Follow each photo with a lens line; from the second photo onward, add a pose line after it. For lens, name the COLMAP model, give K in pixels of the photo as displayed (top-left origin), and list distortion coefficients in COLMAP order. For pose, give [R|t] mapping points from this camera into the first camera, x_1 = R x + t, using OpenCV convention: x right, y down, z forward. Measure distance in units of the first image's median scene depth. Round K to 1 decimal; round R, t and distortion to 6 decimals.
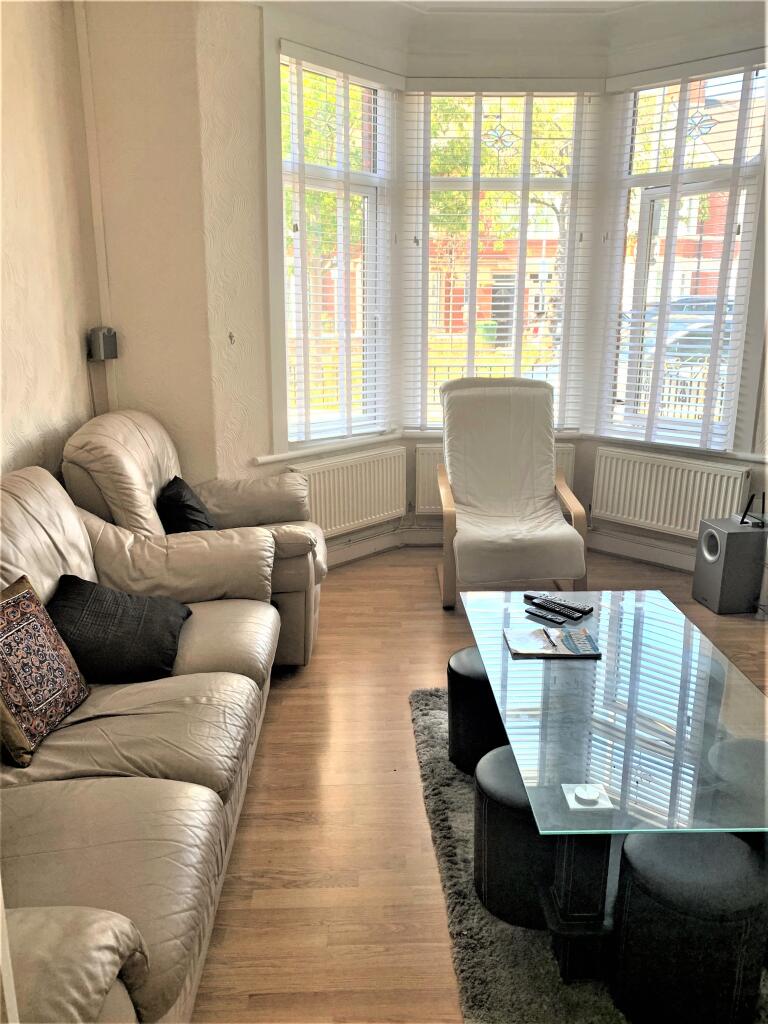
lens RADIAL K [[812.4, 0, 396.4], [0, 812.4, 508.3], [0, 0, 1]] dist [0.067429, -0.133025]
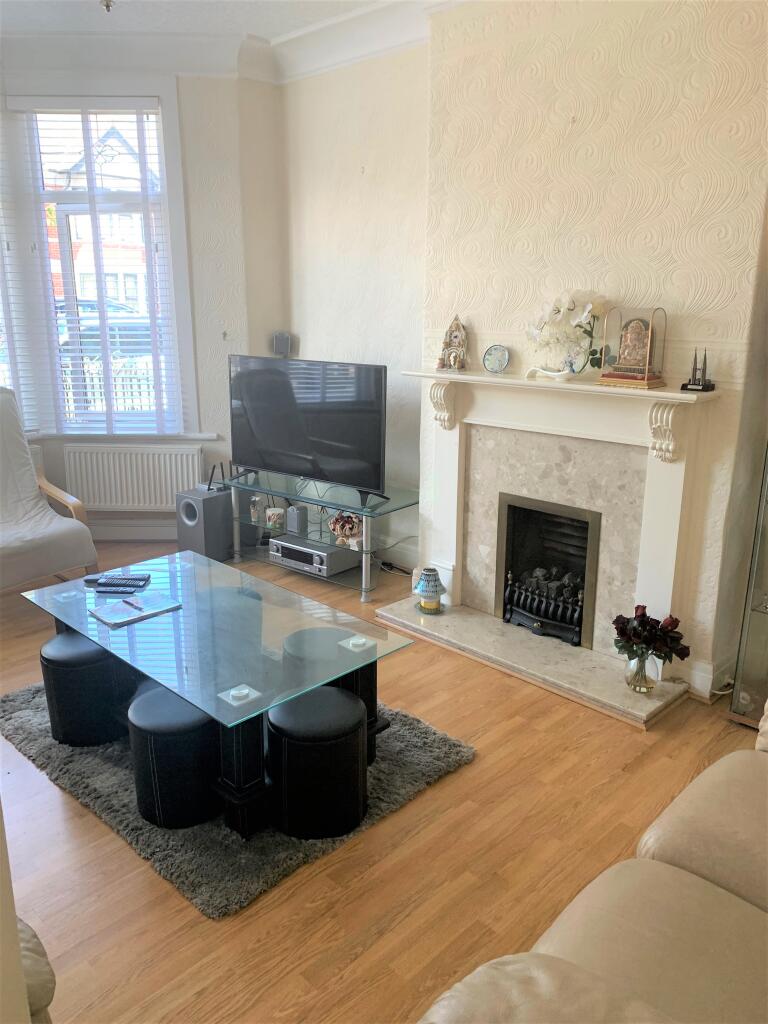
lens RADIAL K [[812.4, 0, 396.4], [0, 812.4, 508.3], [0, 0, 1]] dist [0.067429, -0.133025]
pose [[0.703500, -0.179849, 0.687563, -0.230218], [0.173541, 0.981636, 0.079207, -0.002930], [-0.689182, 0.063598, 0.721792, -0.076754]]
